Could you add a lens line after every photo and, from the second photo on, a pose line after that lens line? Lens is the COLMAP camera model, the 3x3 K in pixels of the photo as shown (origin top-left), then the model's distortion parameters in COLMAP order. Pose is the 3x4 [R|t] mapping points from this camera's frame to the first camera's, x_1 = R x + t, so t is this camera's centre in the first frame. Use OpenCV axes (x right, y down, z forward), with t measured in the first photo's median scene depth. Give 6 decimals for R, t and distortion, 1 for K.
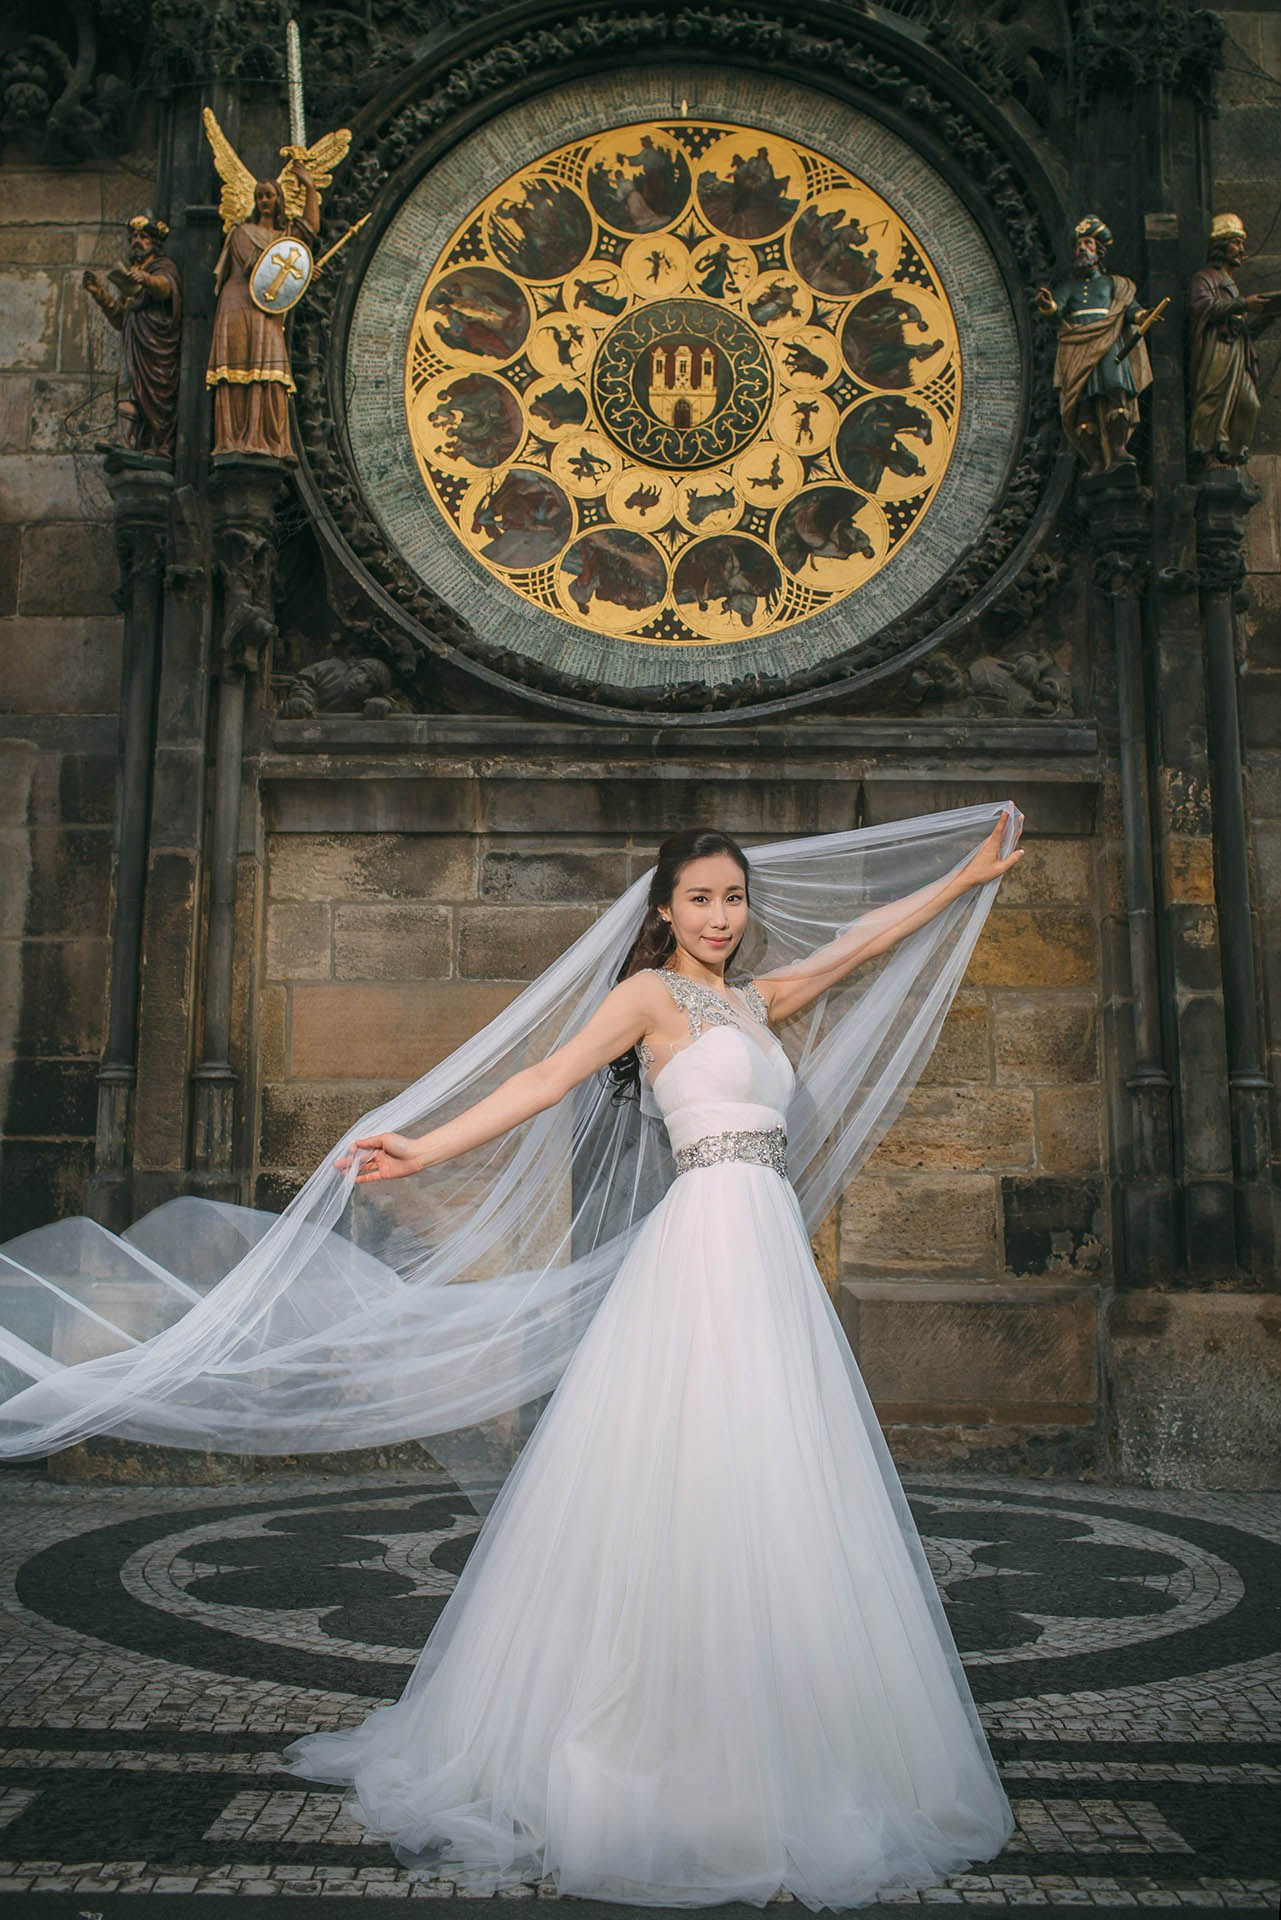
lens RADIAL K [[2438.7, 0, 607.8], [0, 2438.7, 958.7], [0, 0, 1]] dist [0.003288, 0.014674]
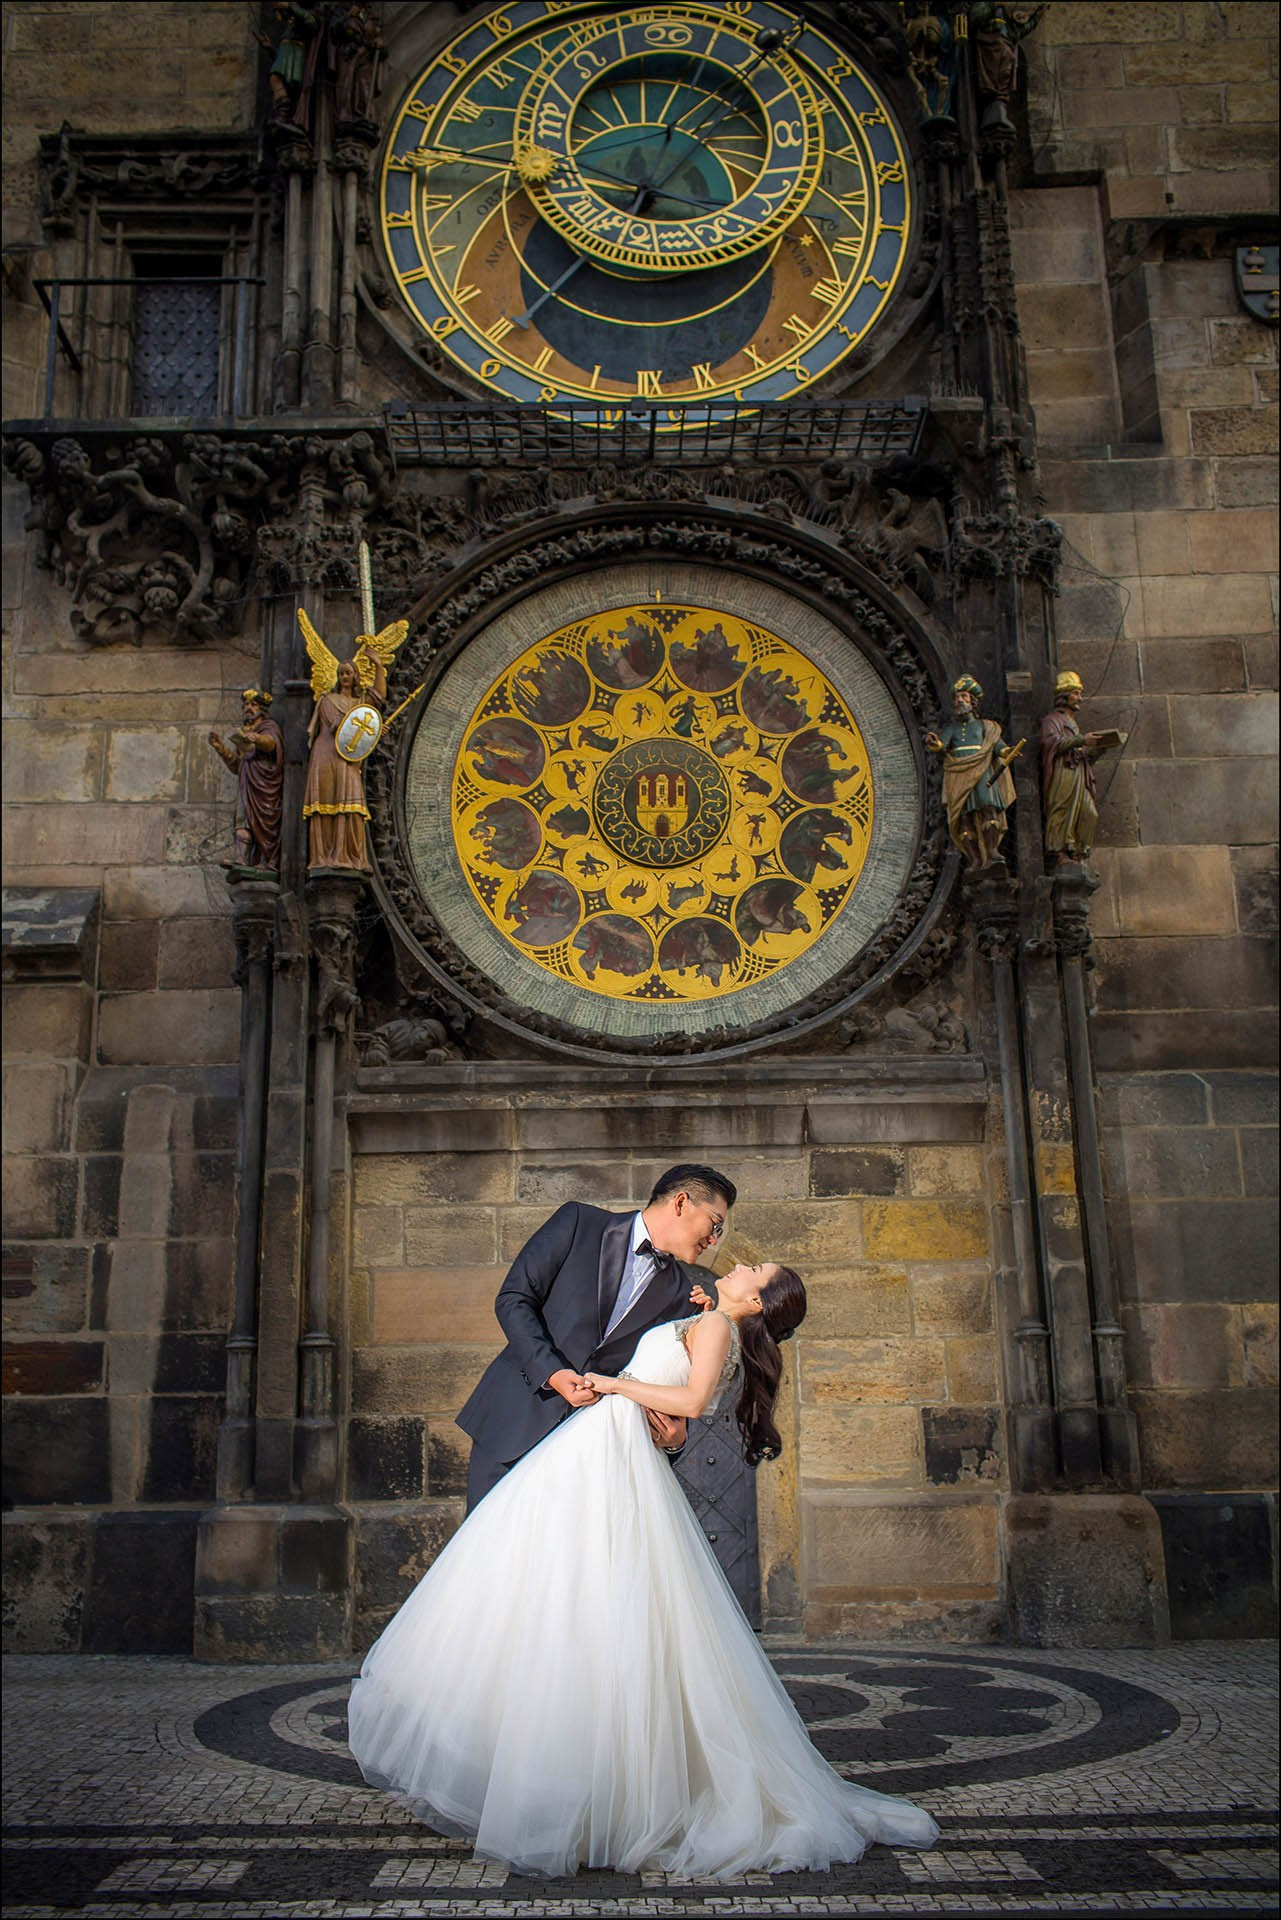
lens RADIAL K [[2438.7, 0, 607.8], [0, 2438.7, 958.7], [0, 0, 1]] dist [0.003288, 0.014674]
pose [[0.999693, -0.020052, 0.014546, -0.019927], [0.021232, 0.996061, -0.086094, -0.040227], [-0.012763, 0.086377, 0.996181, -0.311736]]
